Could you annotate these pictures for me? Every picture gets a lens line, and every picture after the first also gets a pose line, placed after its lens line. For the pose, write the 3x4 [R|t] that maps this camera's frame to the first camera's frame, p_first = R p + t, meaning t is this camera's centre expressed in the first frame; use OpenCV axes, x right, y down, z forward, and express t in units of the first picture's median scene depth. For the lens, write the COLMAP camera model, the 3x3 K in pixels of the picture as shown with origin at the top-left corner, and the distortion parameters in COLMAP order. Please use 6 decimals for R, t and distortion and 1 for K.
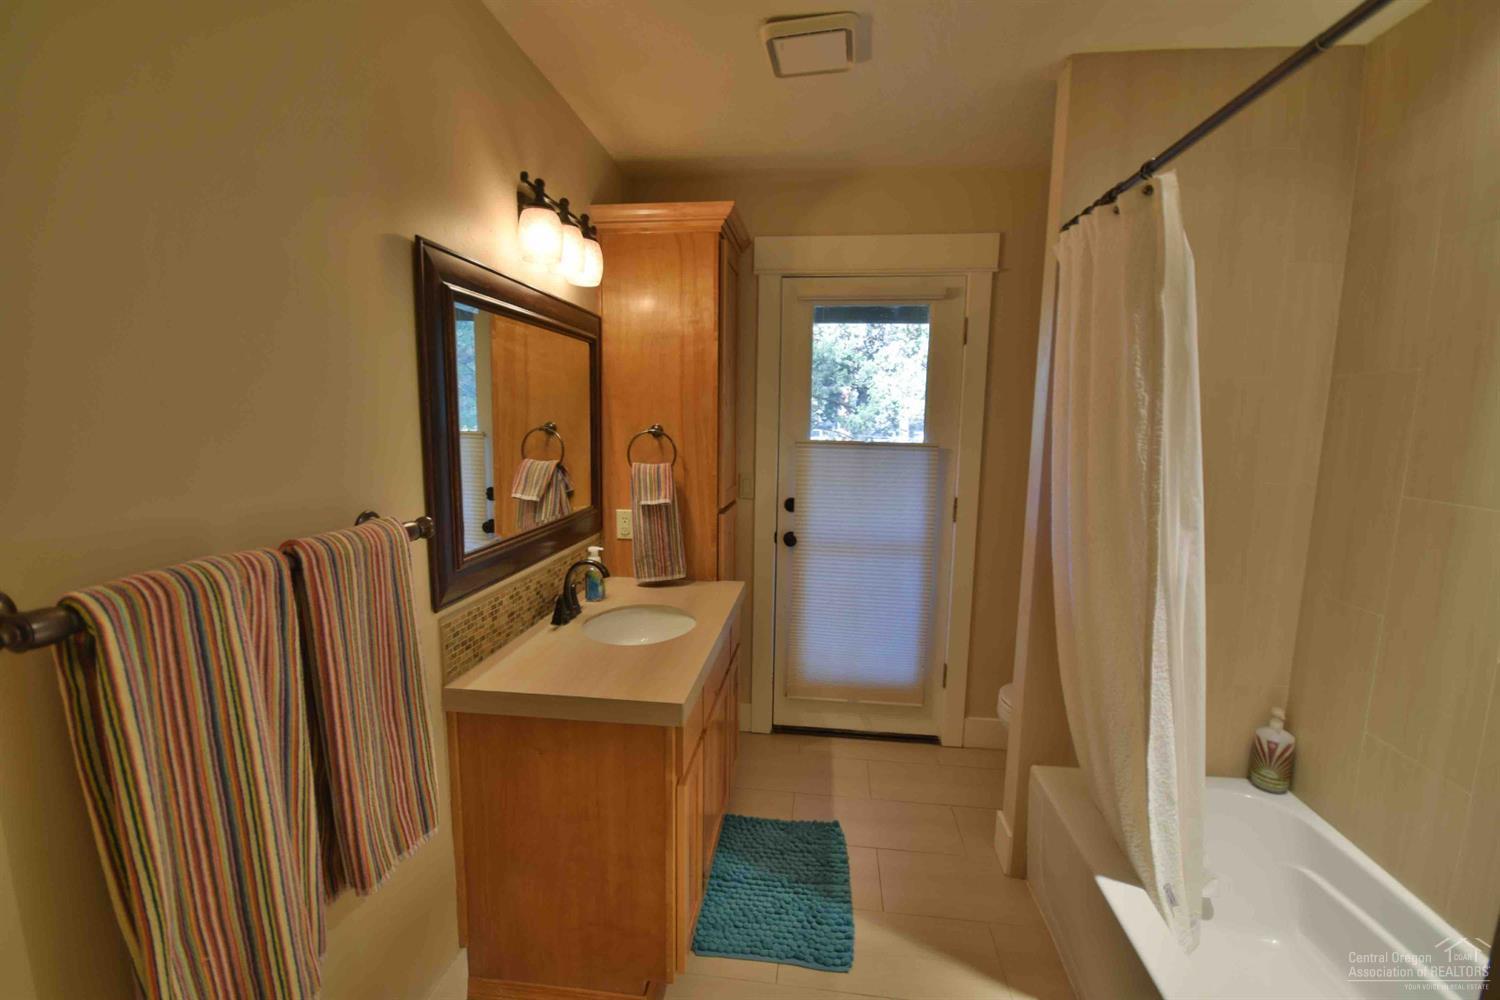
lens RADIAL K [[661.8, 0, 753.8], [0, 661.8, 493.7], [0, 0, 1]] dist [0.002348, -0.008692]
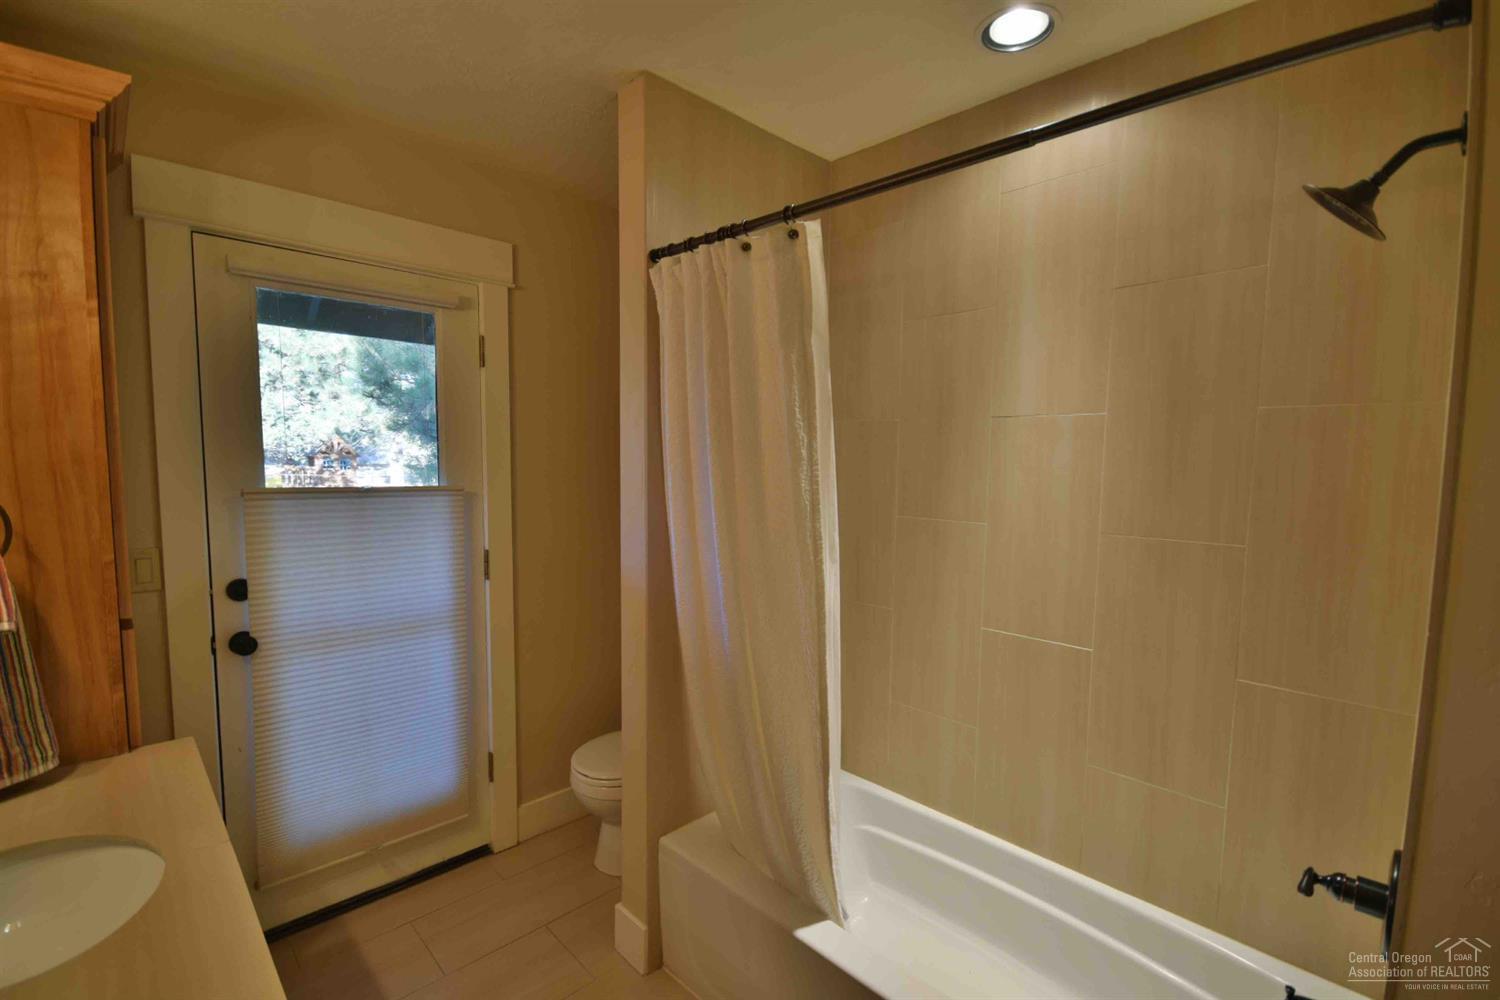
lens RADIAL K [[661.8, 0, 751.6], [0, 661.8, 503.4], [0, 0, 1]] dist [0.002348, -0.008692]
pose [[0.631982, -0.059990, 0.772658, -0.127713], [0.084860, 0.996361, 0.007948, -0.031360], [-0.770323, 0.060544, 0.634773, 0.219142]]
